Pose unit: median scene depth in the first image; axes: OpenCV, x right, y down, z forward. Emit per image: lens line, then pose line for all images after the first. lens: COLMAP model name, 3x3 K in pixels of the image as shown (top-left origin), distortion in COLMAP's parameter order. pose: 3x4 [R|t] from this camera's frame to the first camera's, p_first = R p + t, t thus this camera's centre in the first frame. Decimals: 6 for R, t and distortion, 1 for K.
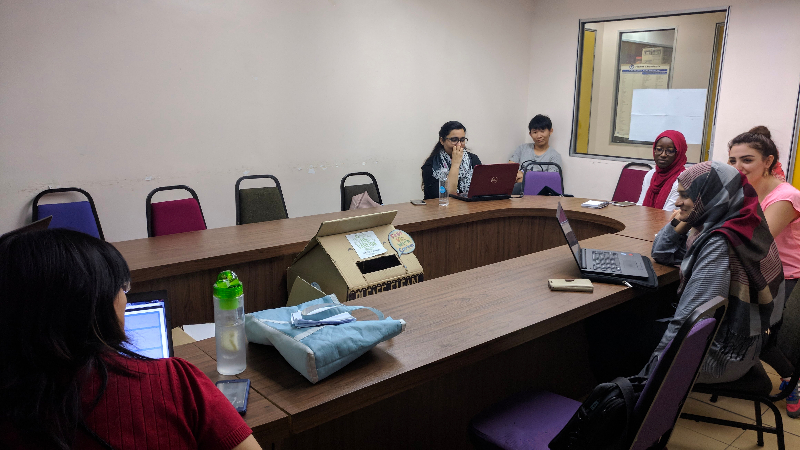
lens RADIAL K [[639.4, 0, 402.8], [0, 639.4, 211.2], [0, 0, 1]] dist [0.008361, 0.038725]
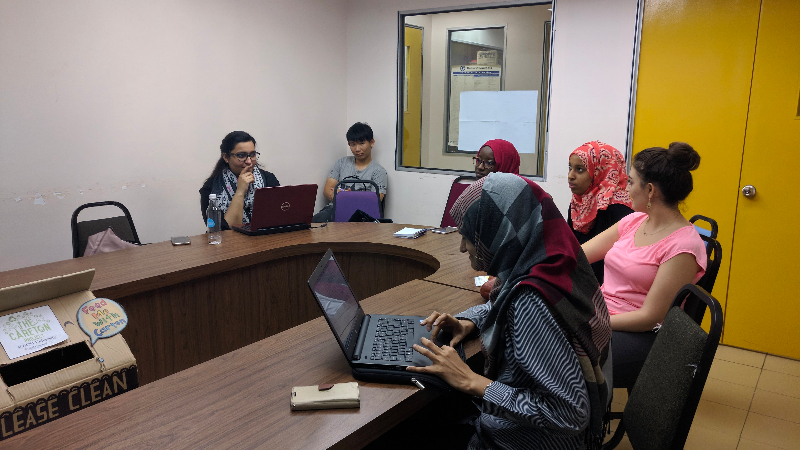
lens RADIAL K [[639.4, 0, 399.5], [0, 639.4, 226.2], [0, 0, 1]] dist [0.008361, 0.038725]
pose [[0.977245, -0.046590, 0.206933, 0.109949], [0.045144, 0.998912, 0.011708, -0.026395], [-0.207253, -0.002100, 0.978285, 0.202530]]
